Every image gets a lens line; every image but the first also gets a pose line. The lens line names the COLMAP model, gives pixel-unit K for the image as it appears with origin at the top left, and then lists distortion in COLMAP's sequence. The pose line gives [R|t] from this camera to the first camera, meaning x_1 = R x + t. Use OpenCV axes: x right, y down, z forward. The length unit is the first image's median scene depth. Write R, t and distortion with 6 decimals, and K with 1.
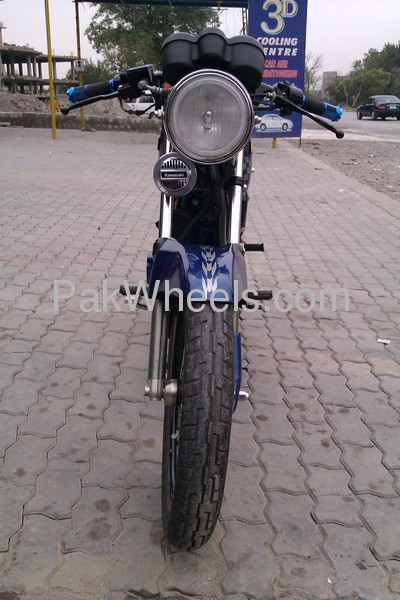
lens RADIAL K [[596.5, 0, 200.0], [0, 596.5, 300.0], [0, 0, 1]] dist [-0.010184, -0.036198]
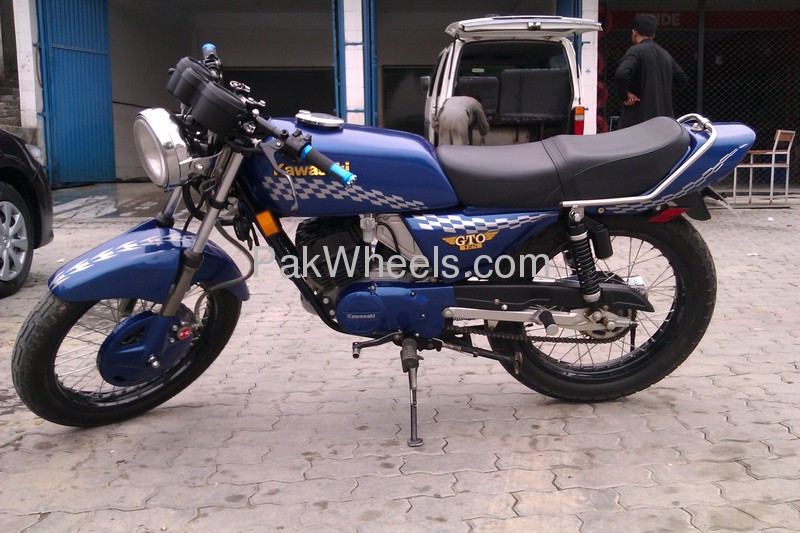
lens RADIAL K [[795.3, 0, 400.0], [0, 795.3, 266.5], [0, 0, 1]] dist [-0.010184, -0.036198]
pose [[0.064318, 0.125405, -0.990019, 0.905638], [-0.305259, 0.946991, 0.100123, -0.117775], [0.950095, 0.295772, 0.099190, 0.633378]]
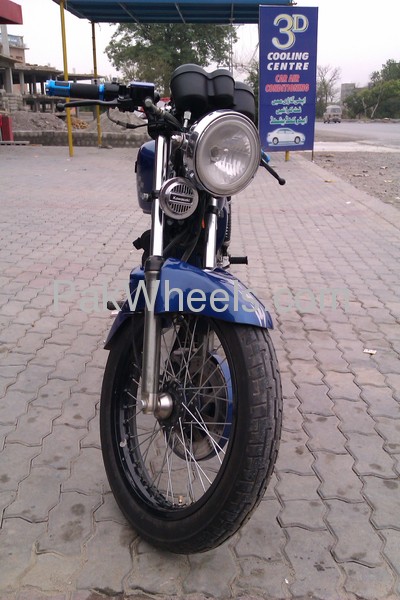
lens RADIAL K [[596.5, 0, 200.0], [0, 596.5, 300.0], [0, 0, 1]] dist [-0.010184, -0.036198]
pose [[0.999312, -0.011562, -0.035248, 0.053187], [0.010769, 0.999686, -0.022615, 0.001140], [0.035498, 0.022220, 0.999123, -0.027870]]
